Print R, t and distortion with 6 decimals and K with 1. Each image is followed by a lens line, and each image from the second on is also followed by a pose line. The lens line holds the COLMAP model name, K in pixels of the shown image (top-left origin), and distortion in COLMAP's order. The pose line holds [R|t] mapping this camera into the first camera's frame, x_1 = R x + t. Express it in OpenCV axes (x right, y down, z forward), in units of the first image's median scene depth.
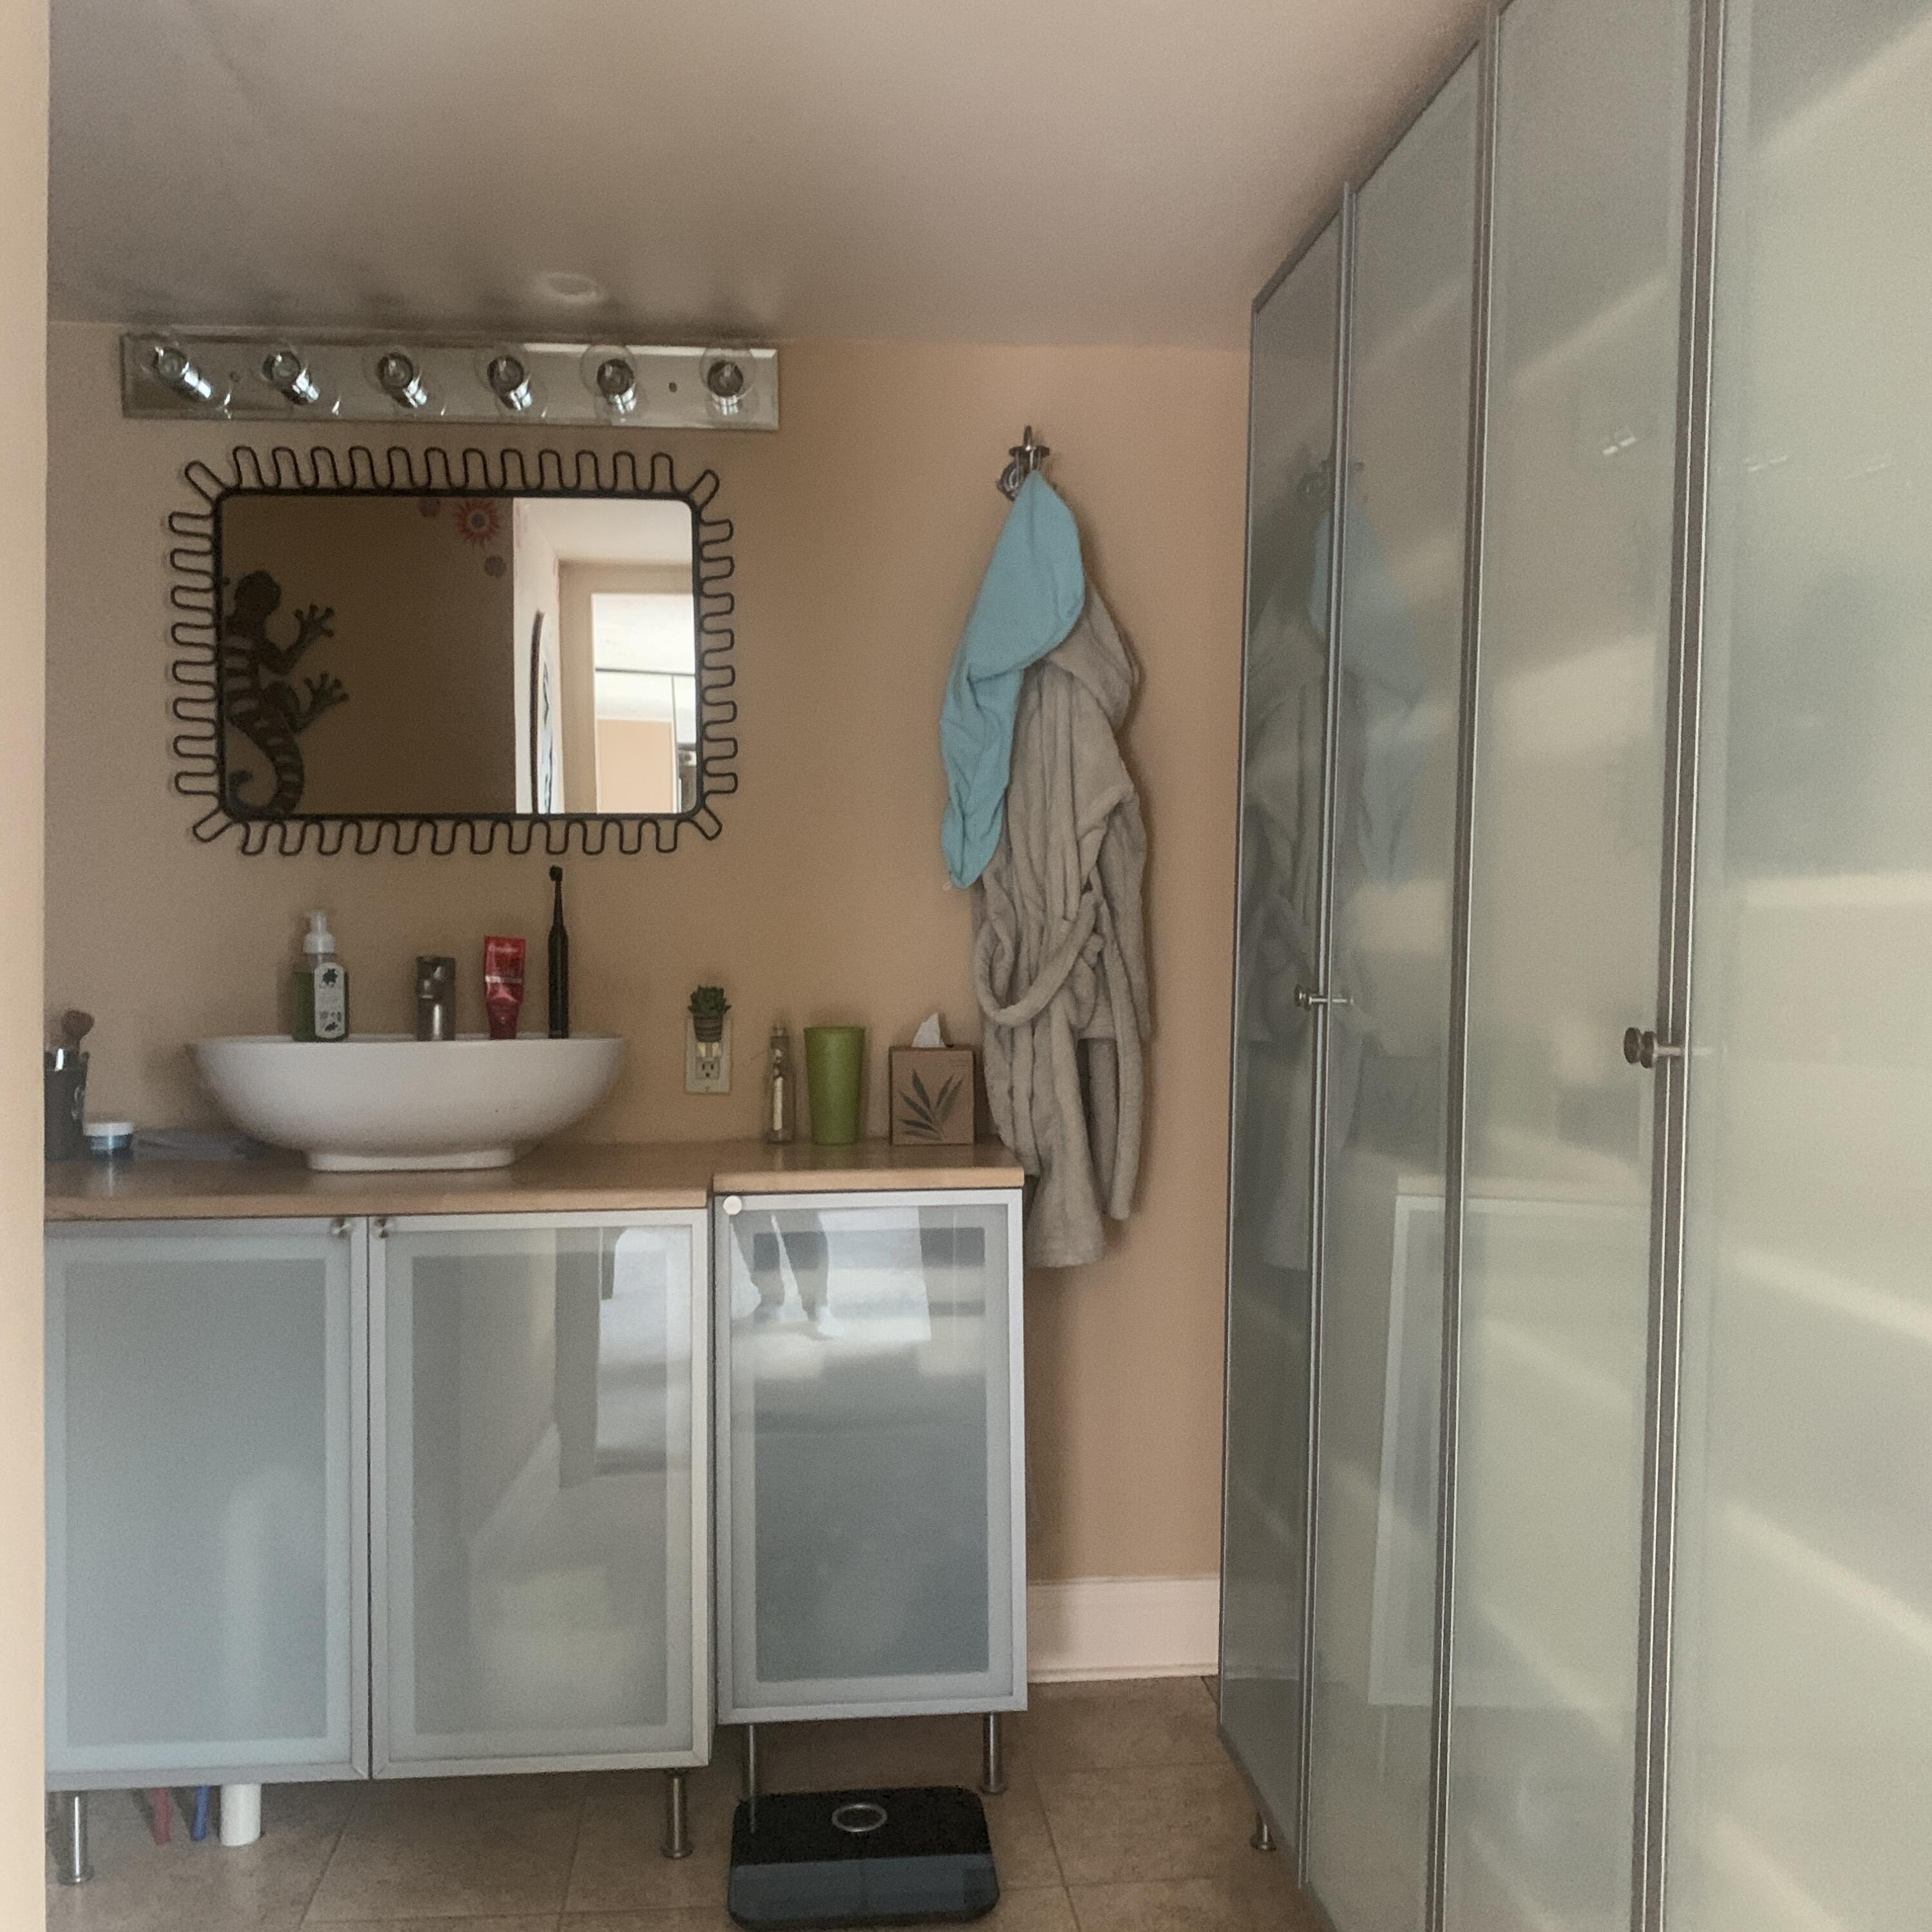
lens RADIAL K [[1996.9, 0, 983.5], [0, 1996.9, 944.2], [0, 0, 1]] dist [0.016274, 0.000000]
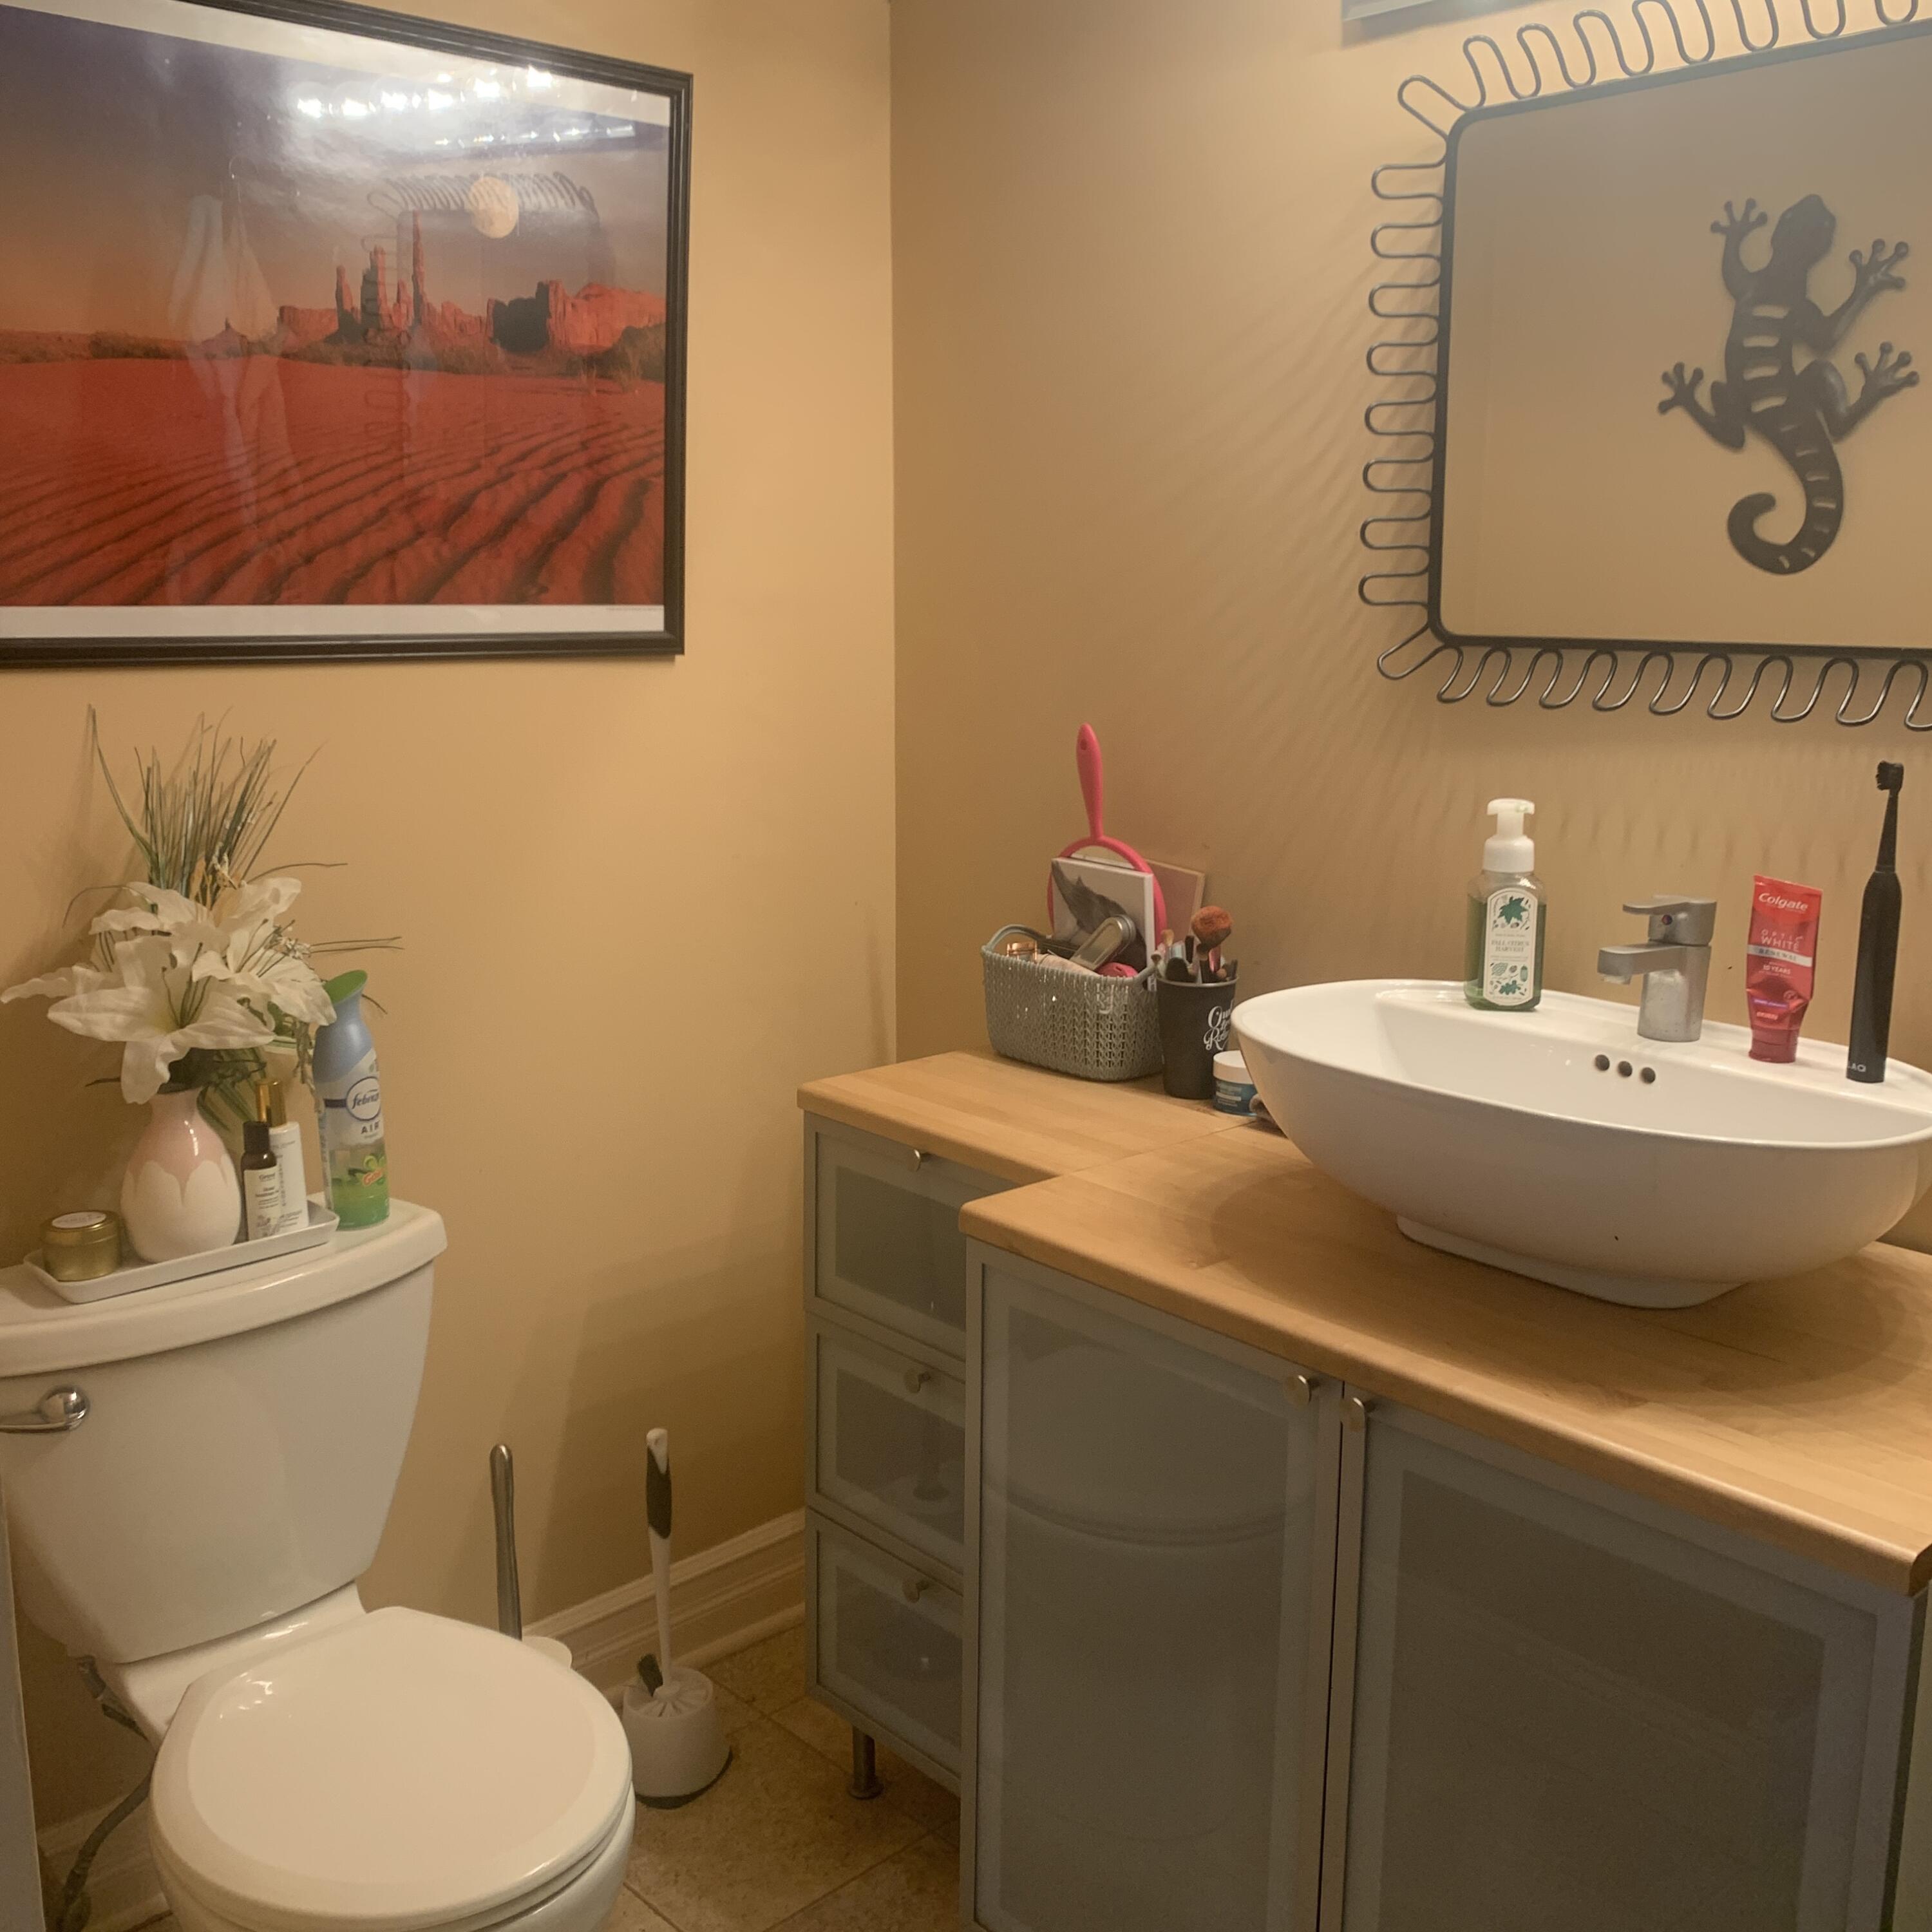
lens RADIAL K [[1996.9, 0, 961.3], [0, 1996.9, 965.9], [0, 0, 1]] dist [0.016274, 0.000000]
pose [[0.610665, 0.166691, -0.774146, 0.059322], [-0.014613, 0.979800, 0.199445, -0.089093], [0.791754, -0.110481, 0.600766, 0.473147]]
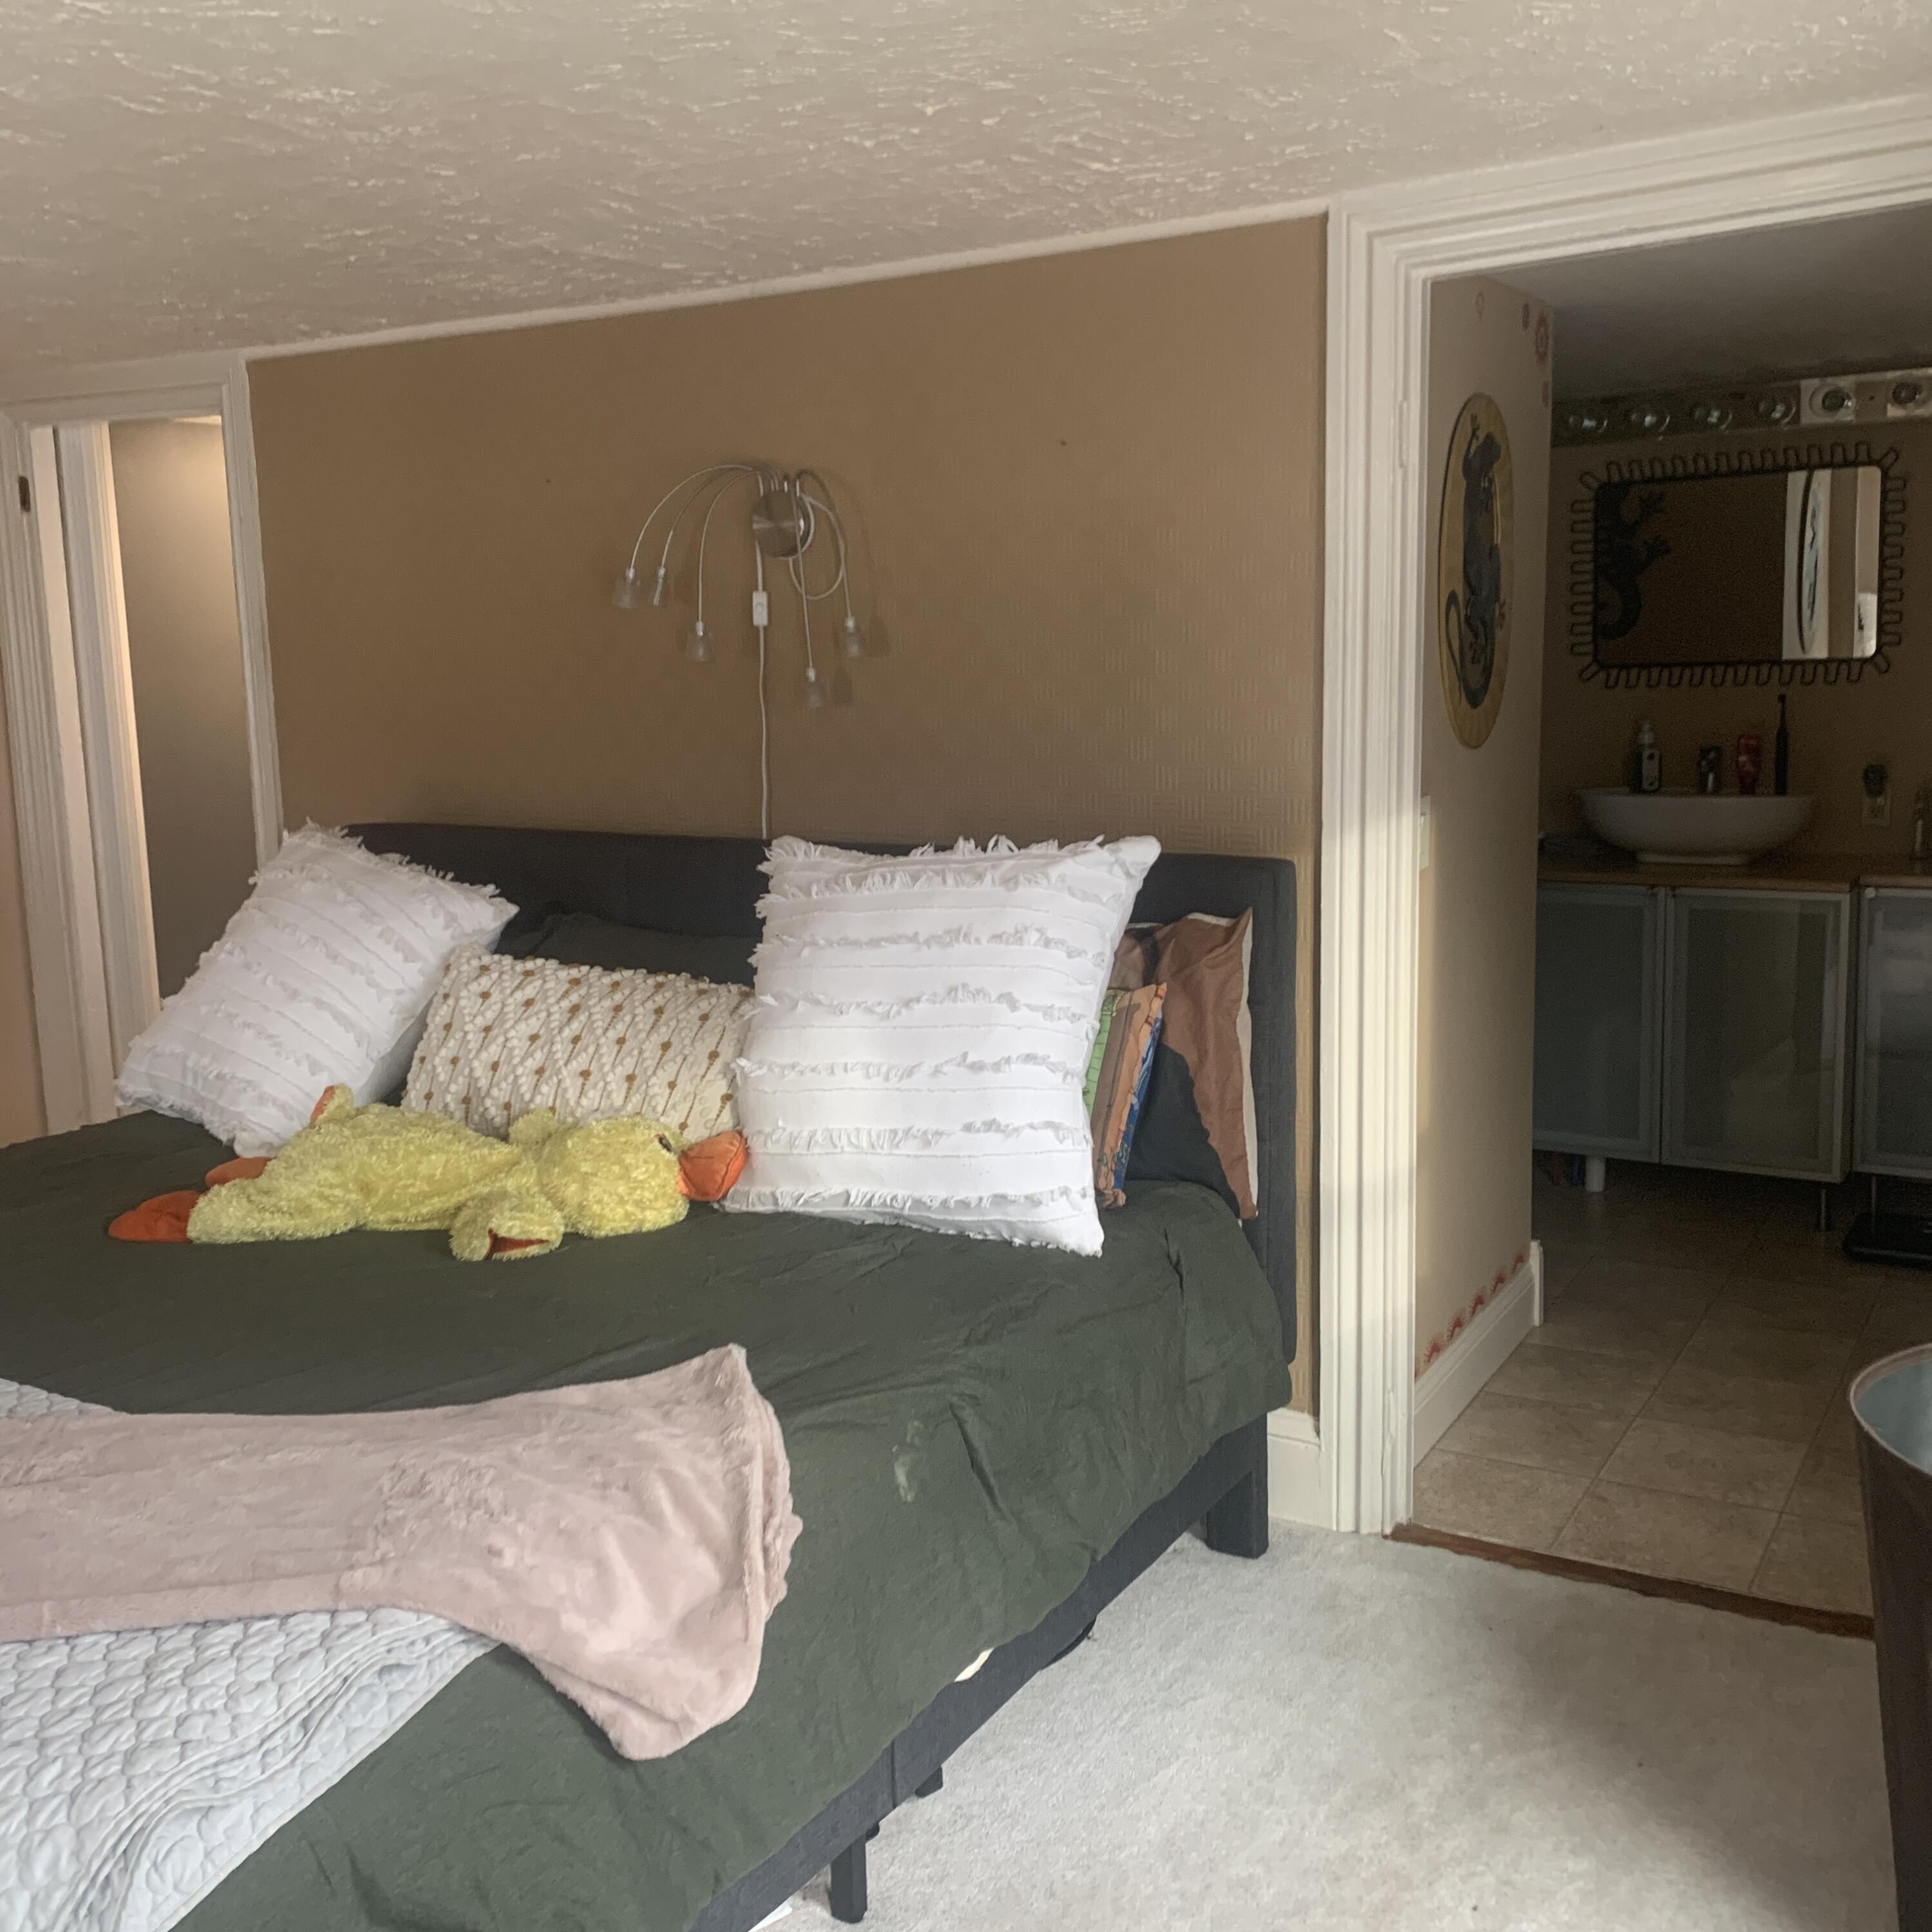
lens RADIAL K [[1996.9, 0, 971.6], [0, 1996.9, 948.7], [0, 0, 1]] dist [0.016274, 0.000000]
pose [[0.798557, 0.074380, -0.597305, 0.280862], [0.022663, 0.987917, 0.153319, -0.103825], [0.601492, -0.135971, 0.787223, -0.831601]]
